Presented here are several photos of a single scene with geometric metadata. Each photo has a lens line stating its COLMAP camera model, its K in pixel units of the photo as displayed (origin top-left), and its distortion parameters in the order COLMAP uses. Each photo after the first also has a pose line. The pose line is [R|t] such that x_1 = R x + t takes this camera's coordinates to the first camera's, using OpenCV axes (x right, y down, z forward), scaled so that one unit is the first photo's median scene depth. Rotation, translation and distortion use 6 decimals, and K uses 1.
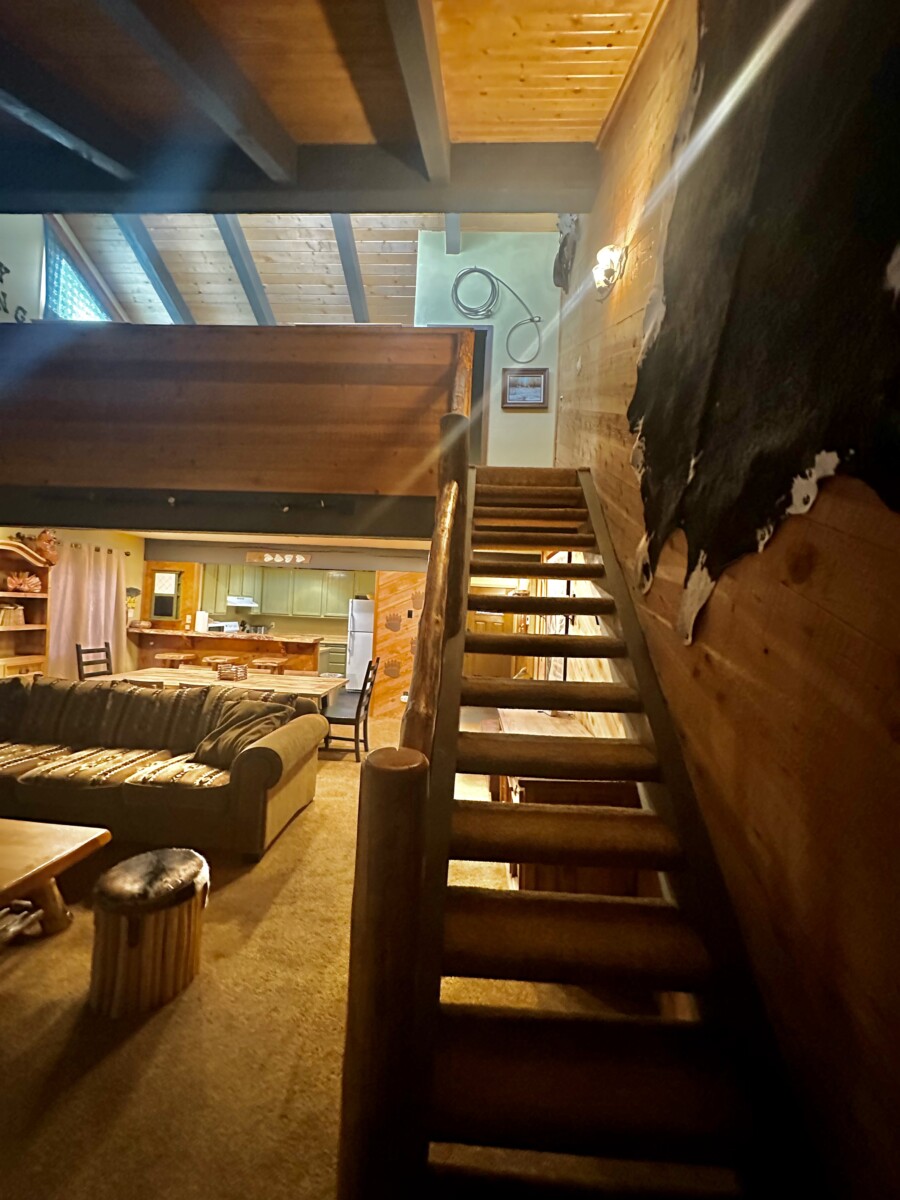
lens RADIAL K [[483.3, 0, 453.5], [0, 483.3, 600.4], [0, 0, 1]] dist [-0.003626, -0.000132]
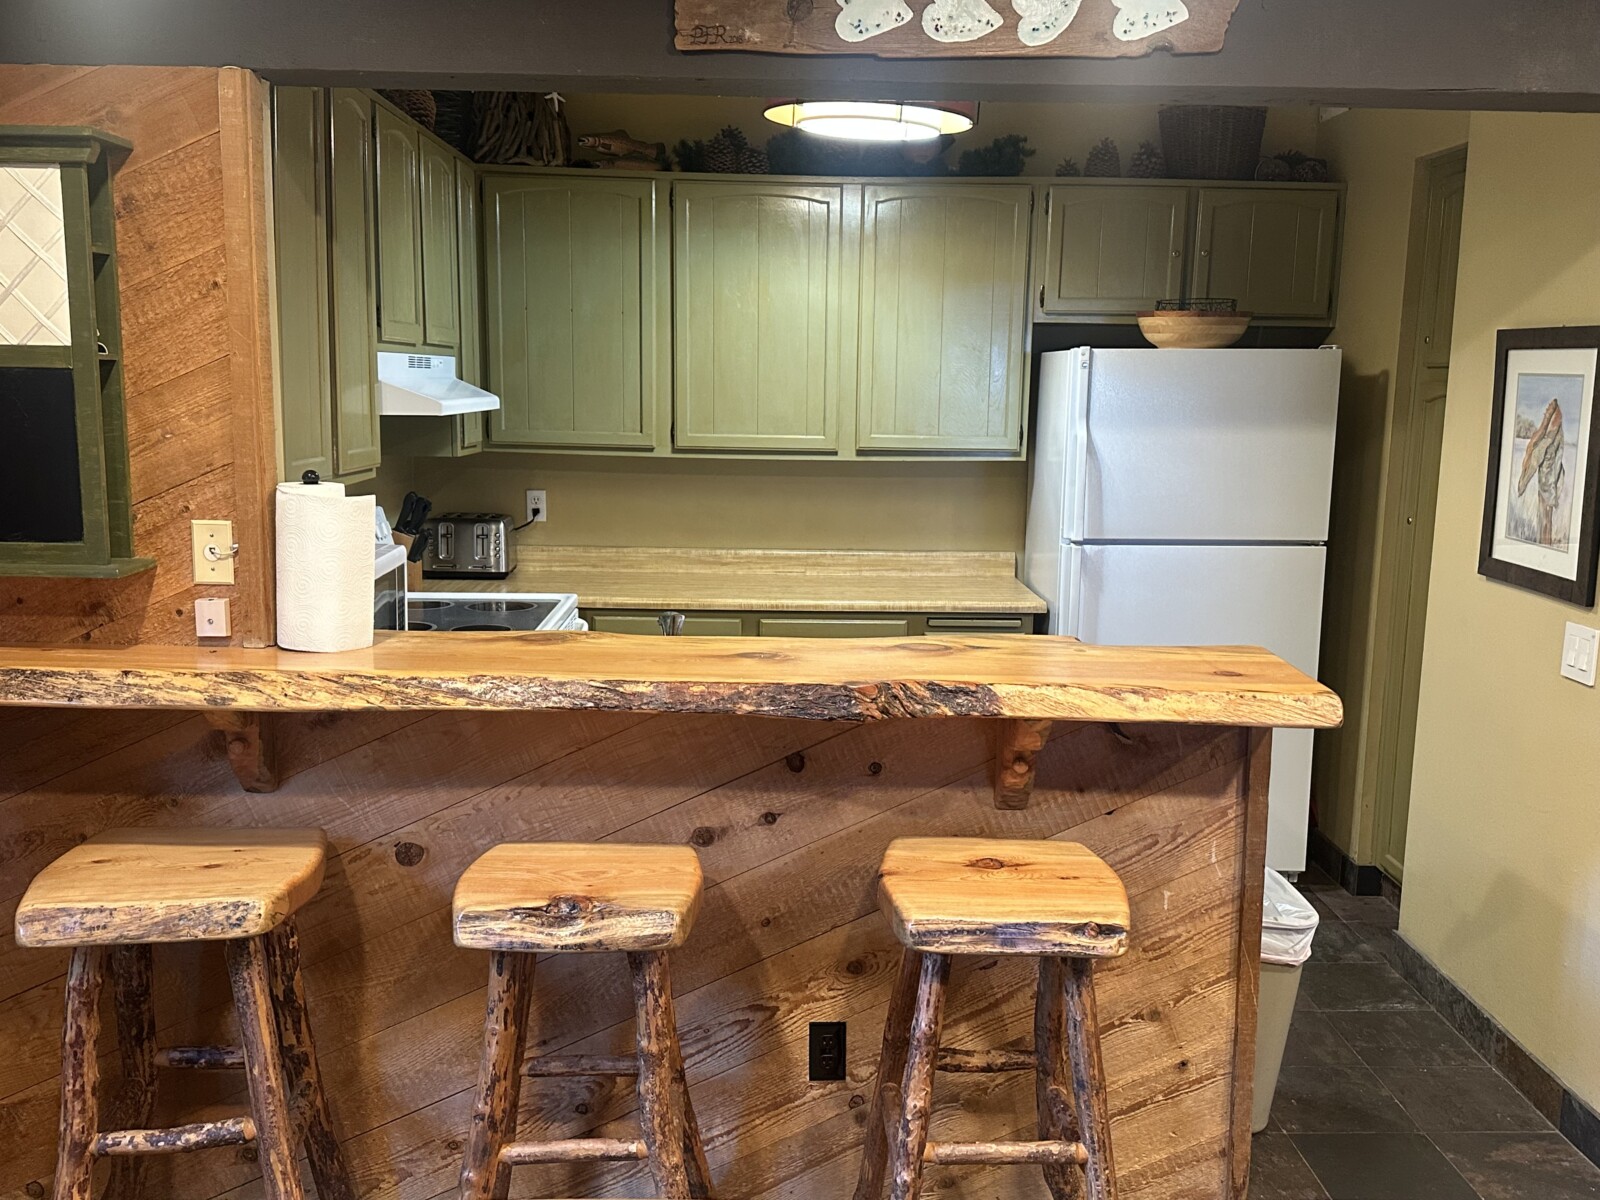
lens RADIAL K [[1440.7, 0, 800.7], [0, 1440.7, 599.3], [0, 0, 1]] dist [0.006503, 0.003066]
pose [[0.997817, -0.041364, 0.051474, -0.391302], [0.031571, 0.983466, 0.178320, -0.009305], [-0.057999, -0.176306, 0.982625, 0.587708]]
